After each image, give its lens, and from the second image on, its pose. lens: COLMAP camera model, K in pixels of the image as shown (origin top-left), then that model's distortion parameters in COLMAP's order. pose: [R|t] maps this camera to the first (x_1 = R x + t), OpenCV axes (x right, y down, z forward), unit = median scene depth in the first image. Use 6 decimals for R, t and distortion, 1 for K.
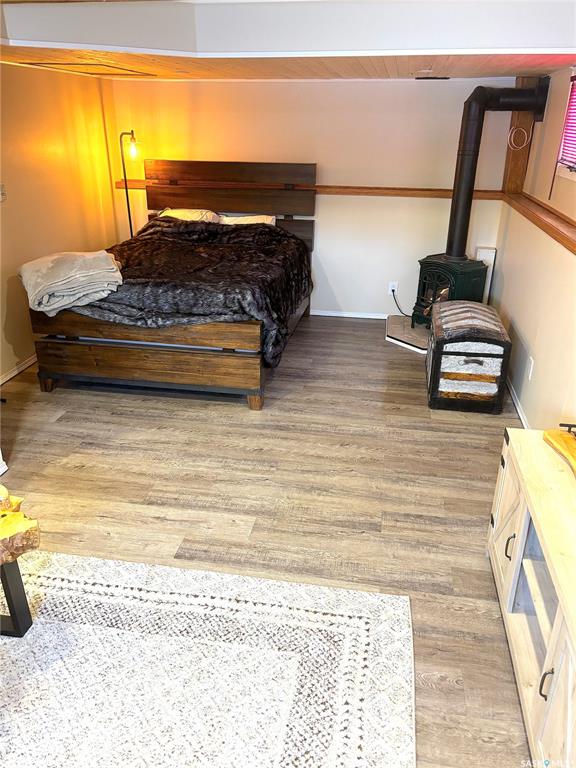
lens RADIAL K [[601.0, 0, 284.7], [0, 601.0, 387.5], [0, 0, 1]] dist [0.032705, -0.012784]
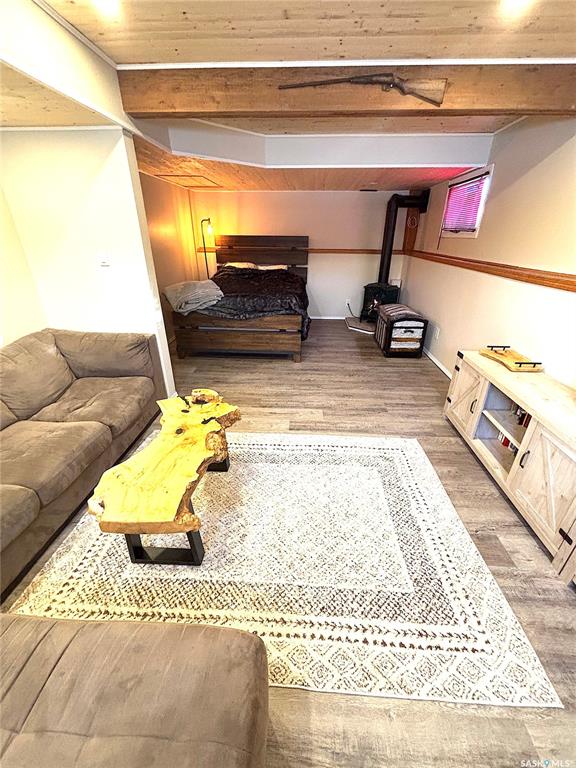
lens RADIAL K [[310.5, 0, 289.5], [0, 310.5, 384.2], [0, 0, 1]] dist [0.008561, -0.001239]
pose [[0.992777, -0.054377, 0.106946, -0.190615], [0.050265, 0.997903, 0.040775, 0.068005], [-0.108939, -0.035105, 0.993428, 0.028971]]
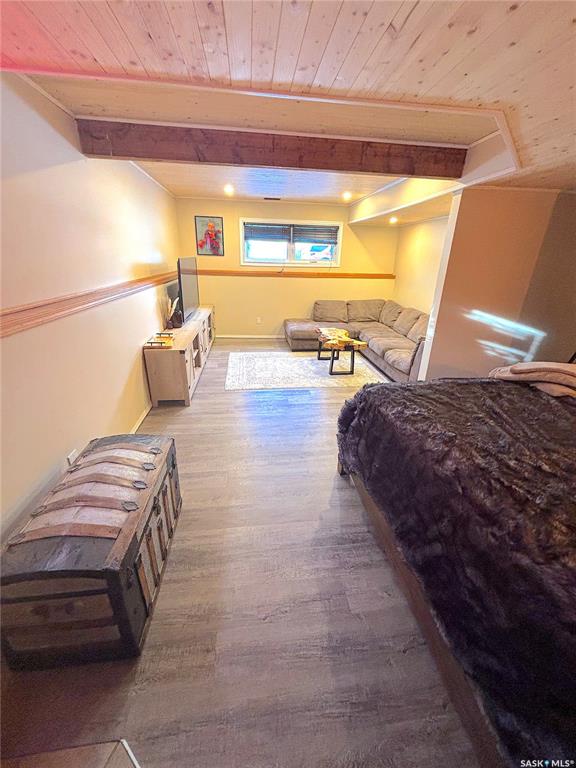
lens RADIAL K [[310.5, 0, 288.6], [0, 310.5, 383.5], [0, 0, 1]] dist [0.008561, -0.001239]
pose [[-0.954083, 0.079979, -0.288669, 0.217373], [-0.152516, 0.699718, 0.697949, -0.497301], [0.257808, 0.709928, -0.655391, 1.298043]]
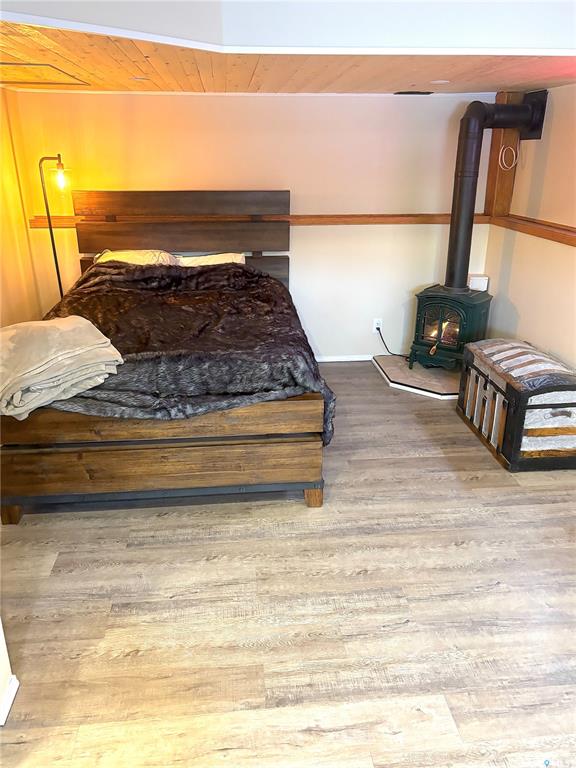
lens RADIAL K [[601.0, 0, 282.8], [0, 601.0, 385.7], [0, 0, 1]] dist [0.032705, -0.012784]
pose [[0.963761, -0.106760, 0.244471, -0.270440], [0.116366, 0.992888, -0.025150, -0.106330], [-0.240048, 0.052687, 0.969330, 0.265737]]
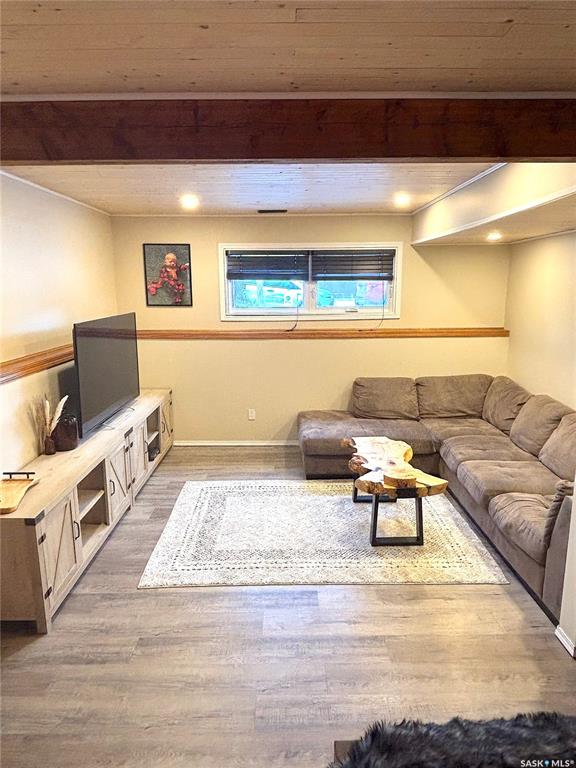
lens RADIAL K [[508.2, 0, 286.9], [0, 508.2, 384.3], [0, 0, 1]] dist [0.020218, -0.027505]
pose [[-0.983209, 0.031115, -0.179809, 0.039883], [-0.076542, 0.824164, 0.561155, -0.464468], [0.165653, 0.565496, -0.807944, 1.105130]]
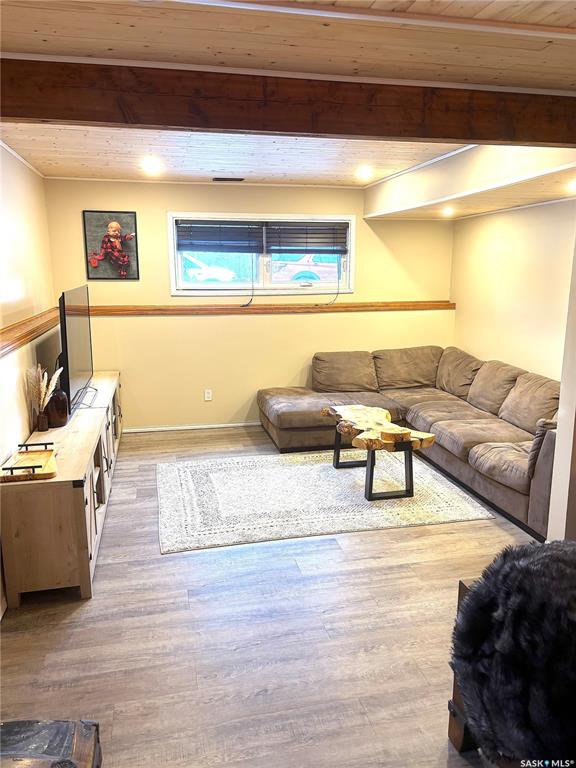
lens RADIAL K [[582.2, 0, 288.6], [0, 582.2, 391.5], [0, 0, 1]] dist [0.033663, -0.020111]
pose [[-0.920982, 0.073446, -0.382619, 0.269456], [-0.162991, 0.819369, 0.549608, -0.480260], [0.353873, 0.568542, -0.742653, 1.202725]]
